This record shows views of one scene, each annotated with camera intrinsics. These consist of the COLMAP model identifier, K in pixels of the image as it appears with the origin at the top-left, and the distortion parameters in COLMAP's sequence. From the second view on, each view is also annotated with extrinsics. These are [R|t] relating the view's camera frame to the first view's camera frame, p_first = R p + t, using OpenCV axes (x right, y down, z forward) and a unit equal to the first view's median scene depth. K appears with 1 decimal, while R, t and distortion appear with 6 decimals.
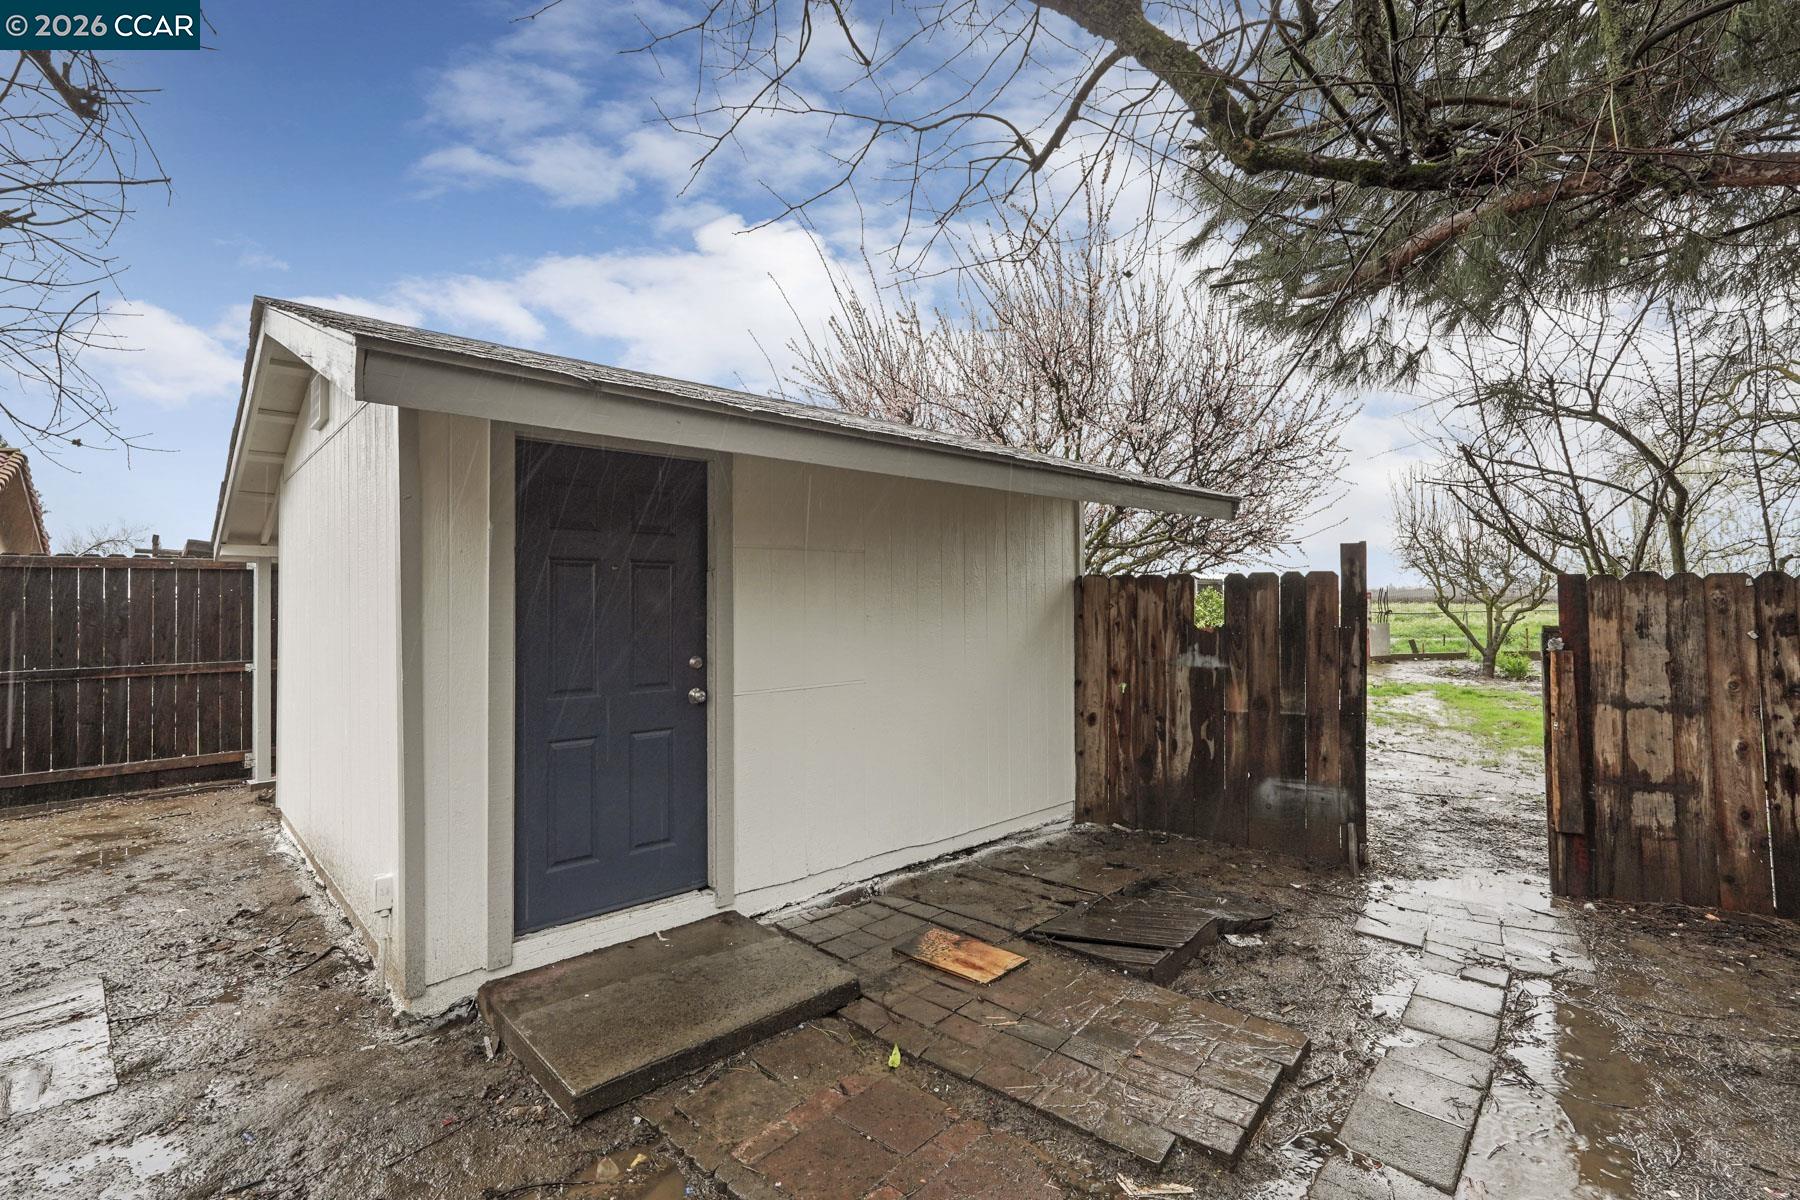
lens RADIAL K [[808.3, 0, 886.4], [0, 808.3, 565.9], [0, 0, 1]] dist [0.000476, 0.000569]
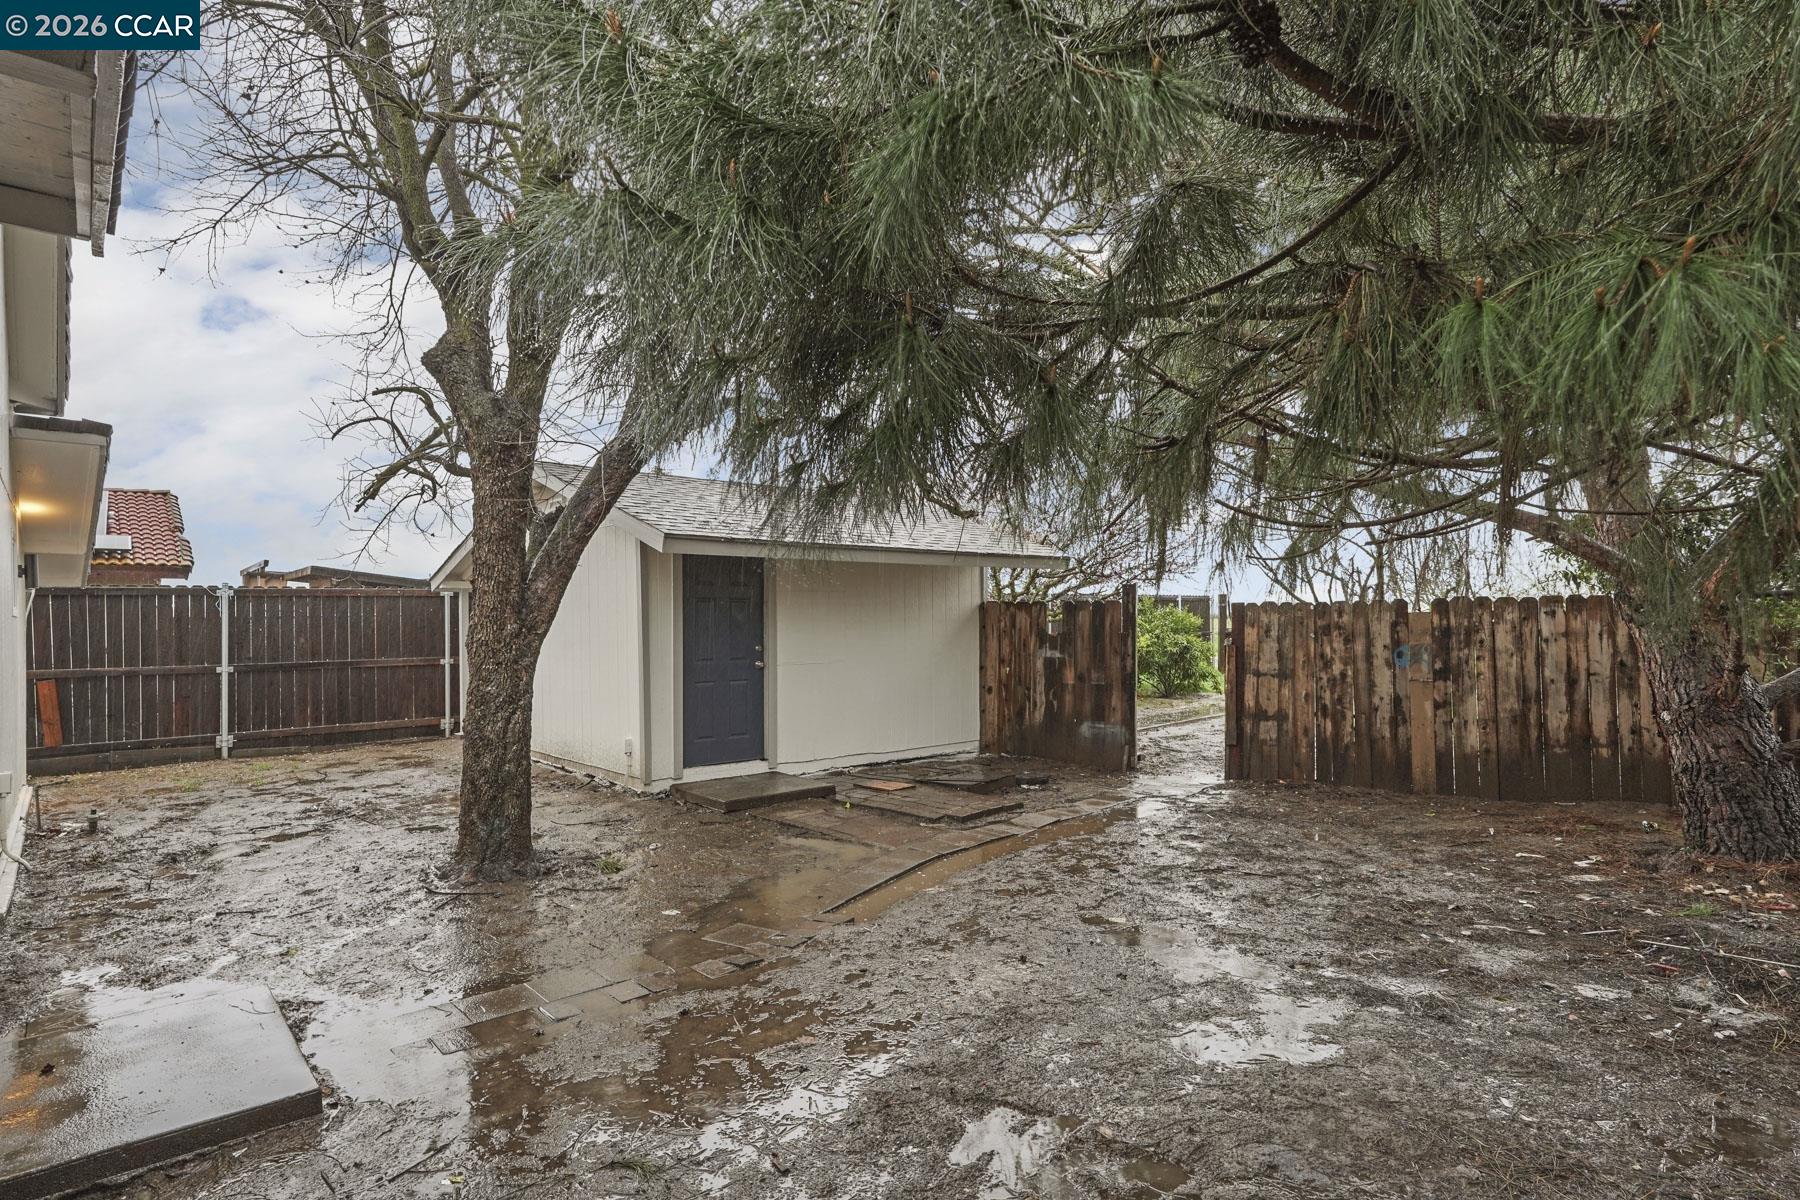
lens RADIAL K [[950.1, 0, 892.3], [0, 950.1, 609.0], [0, 0, 1]] dist [0.004794, -0.000259]
pose [[0.999681, -0.000582, -0.025234, 0.136068], [0.001516, 0.999314, 0.037010, -0.056483], [0.025195, -0.037037, 0.998996, -1.158303]]
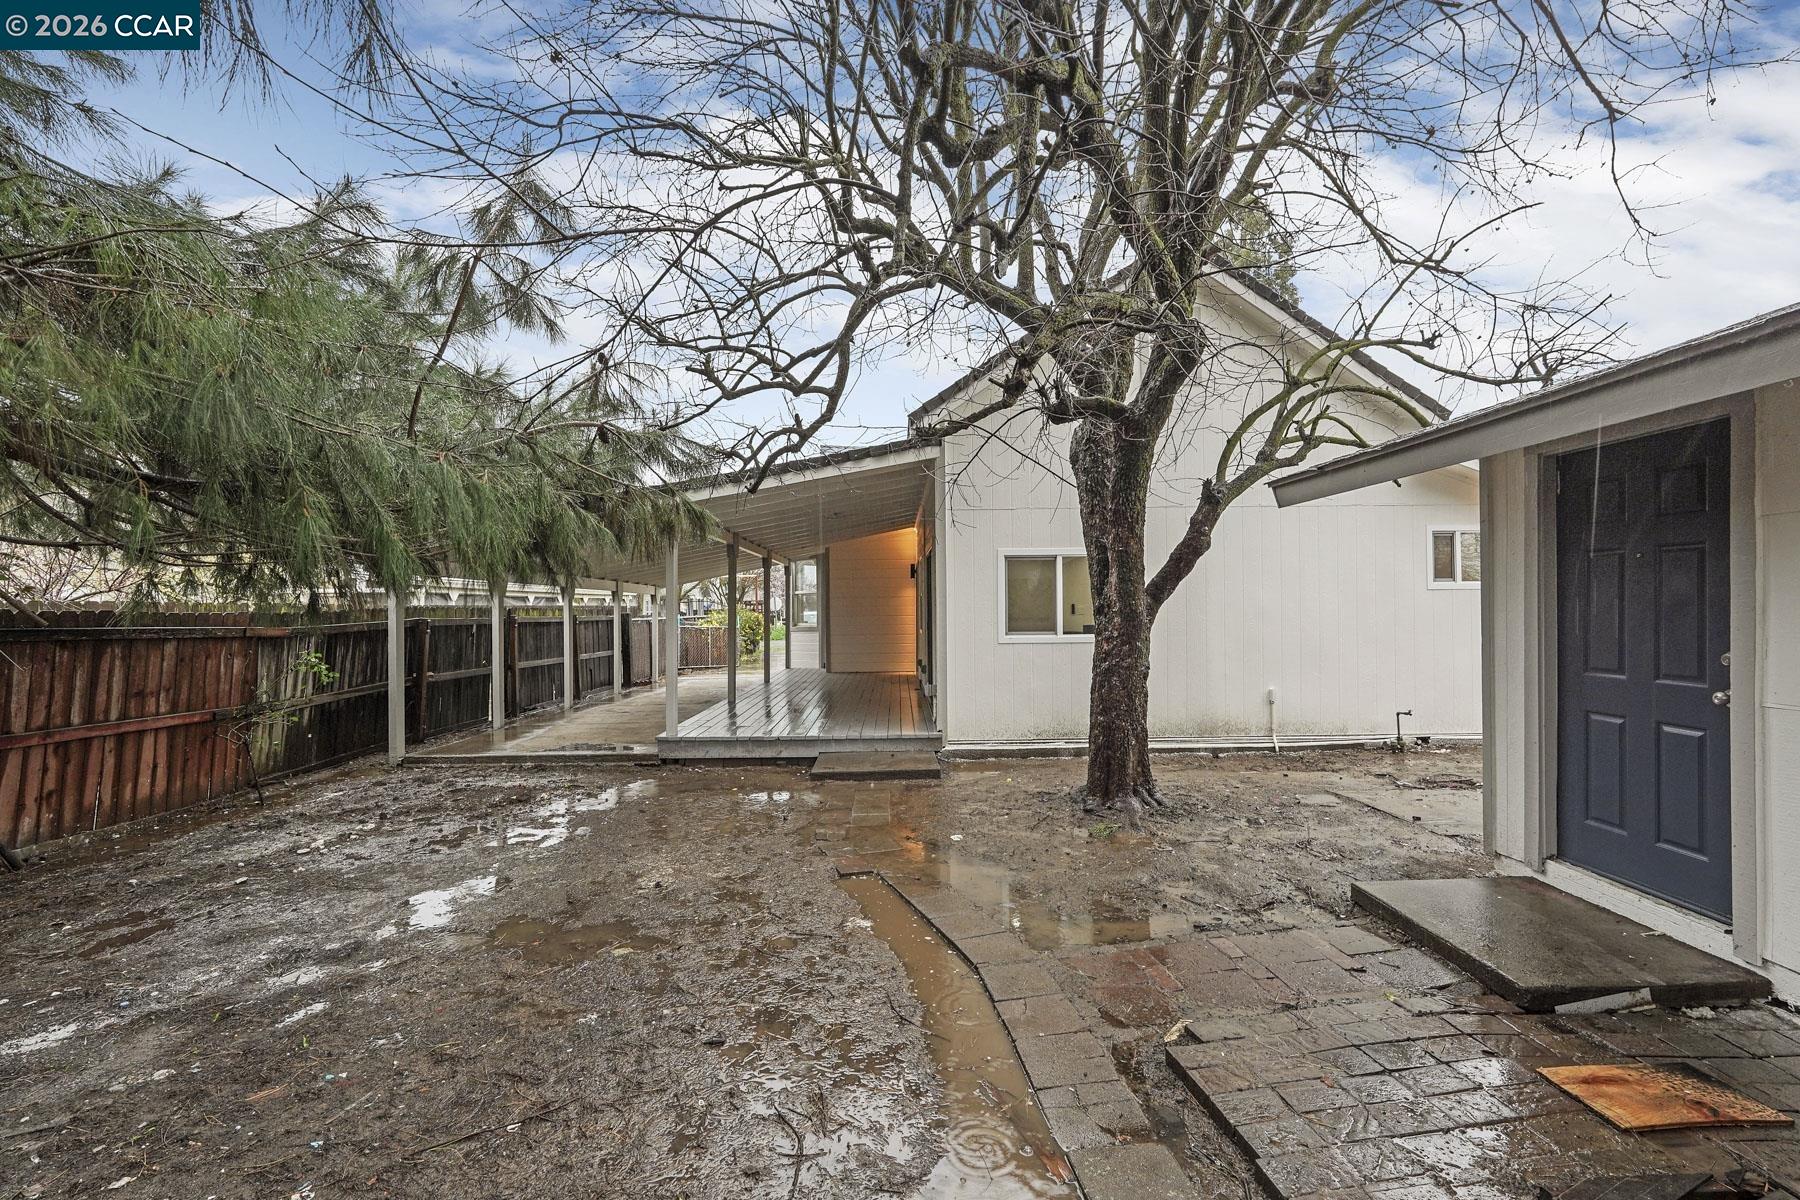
lens RADIAL K [[808.3, 0, 902.0], [0, 808.3, 603.8], [0, 0, 1]] dist [0.000476, 0.000569]
pose [[-0.666123, 0.013818, -0.745714, 0.816479], [0.056142, 0.997921, -0.031659, 0.037514], [0.743726, -0.062954, -0.665513, 0.798266]]
